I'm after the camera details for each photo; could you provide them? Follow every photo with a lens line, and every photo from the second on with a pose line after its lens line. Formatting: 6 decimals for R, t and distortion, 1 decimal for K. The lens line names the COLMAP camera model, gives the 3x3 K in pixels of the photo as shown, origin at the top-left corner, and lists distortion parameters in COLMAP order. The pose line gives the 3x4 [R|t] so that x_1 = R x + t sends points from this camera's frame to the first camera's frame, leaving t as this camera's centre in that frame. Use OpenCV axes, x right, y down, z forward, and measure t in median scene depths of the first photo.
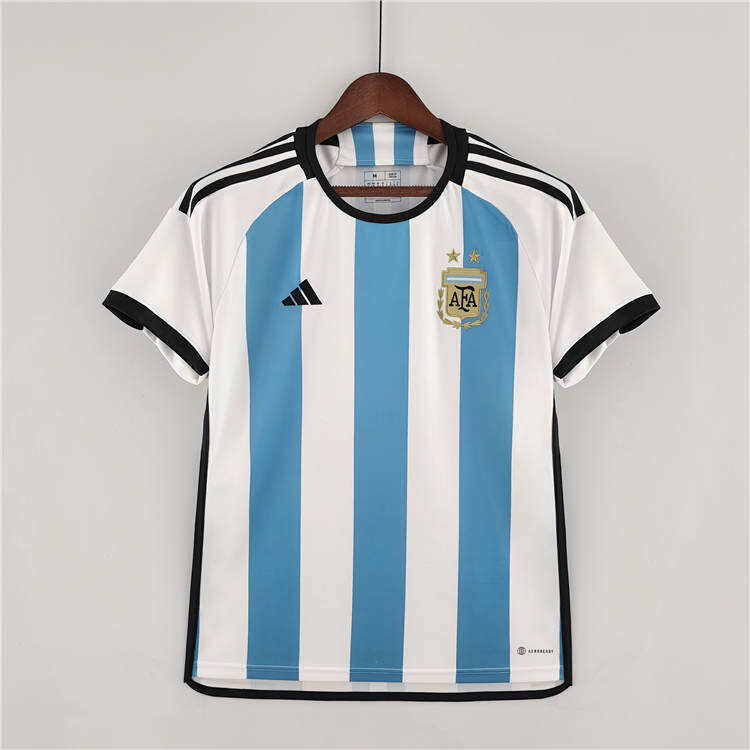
lens RADIAL K [[674.2, 0, 374.7], [0, 674.2, 402.4], [0, 0, 1]] dist [-0.003637, -0.009484]
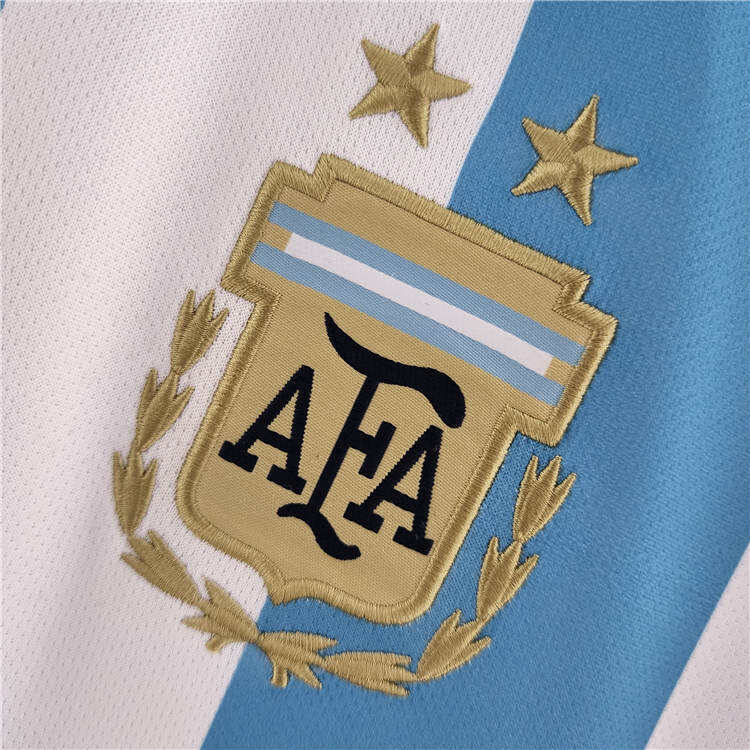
lens RADIAL K [[695.2, 0, 383.4], [0, 695.2, 373.0], [0, 0, 1]] dist [0.008048, -0.002566]
pose [[0.899503, 0.386193, 0.204324, 0.106668], [-0.363400, 0.920926, -0.140838, -0.150966], [-0.242558, 0.052433, 0.968719, 0.879125]]
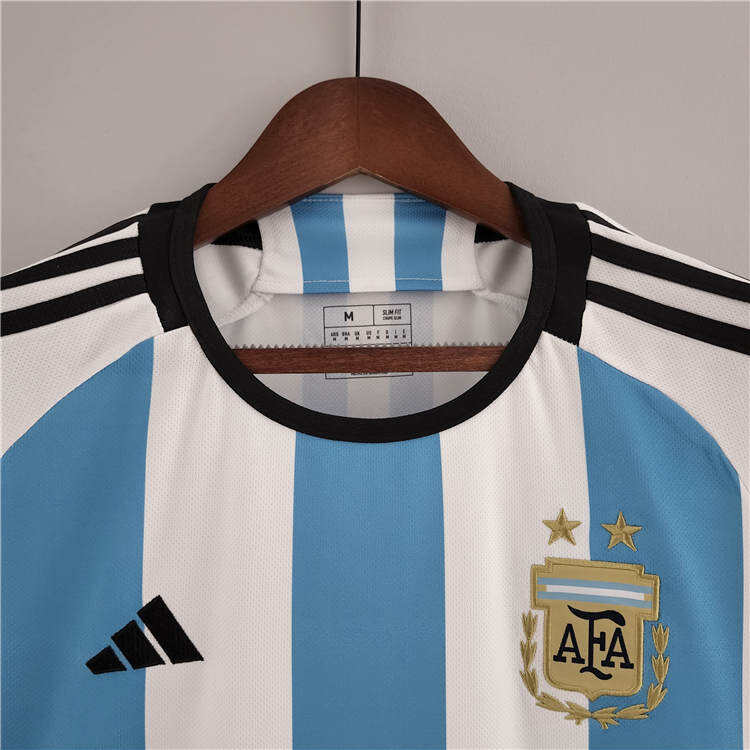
lens RADIAL K [[695.2, 0, 383.4], [0, 695.2, 373.0], [0, 0, 1]] dist [0.008048, -0.002566]
pose [[0.999653, -0.009412, 0.024584, 0.010731], [0.014066, 0.980378, -0.196626, -0.224682], [-0.022251, 0.196903, 0.980170, 0.607475]]
